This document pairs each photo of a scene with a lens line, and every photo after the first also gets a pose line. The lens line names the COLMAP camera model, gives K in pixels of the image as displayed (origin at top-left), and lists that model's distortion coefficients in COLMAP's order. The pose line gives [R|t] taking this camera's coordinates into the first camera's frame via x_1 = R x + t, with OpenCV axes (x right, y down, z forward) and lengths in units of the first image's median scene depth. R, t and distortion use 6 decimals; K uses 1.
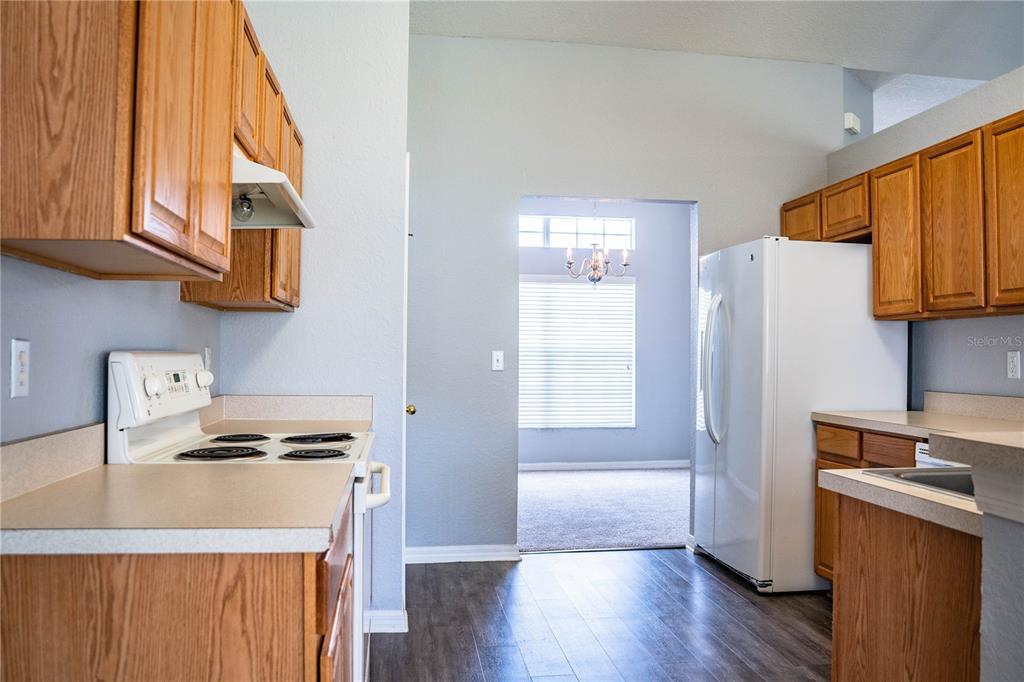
lens RADIAL K [[829.9, 0, 512.8], [0, 829.9, 337.9], [0, 0, 1]] dist [-0.114079, 0.066811]
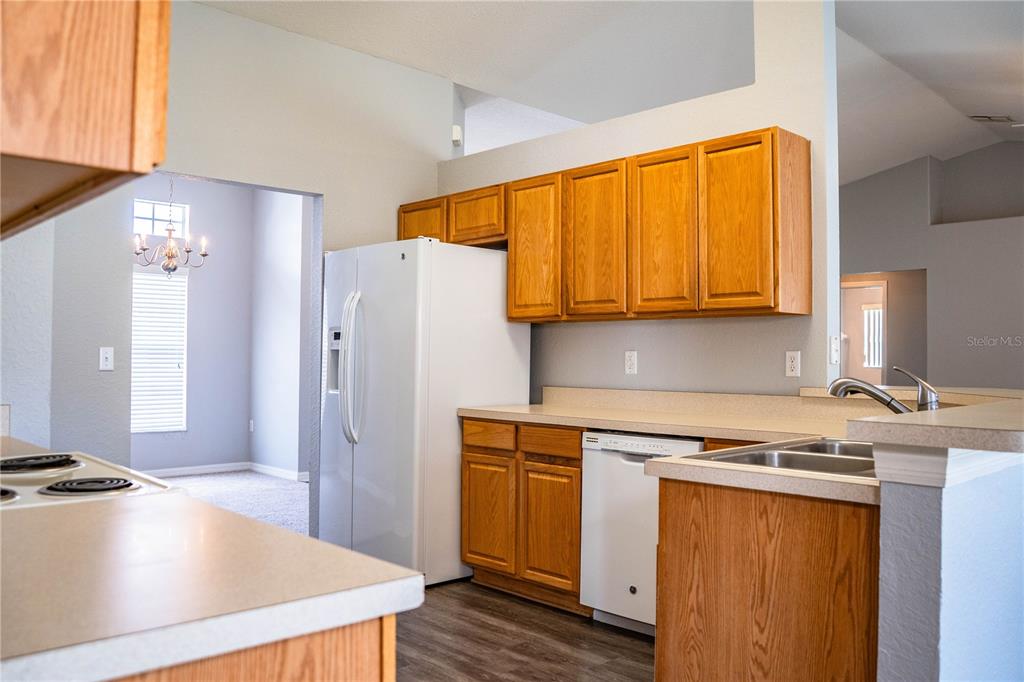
lens RADIAL K [[829.9, 0, 512.8], [0, 829.9, 337.9], [0, 0, 1]] dist [-0.114079, 0.066811]
pose [[0.809110, 0.012684, 0.587520, -0.236312], [-0.014557, 0.999893, -0.001540, 0.001917], [-0.587477, -0.007306, 0.809208, 0.121057]]
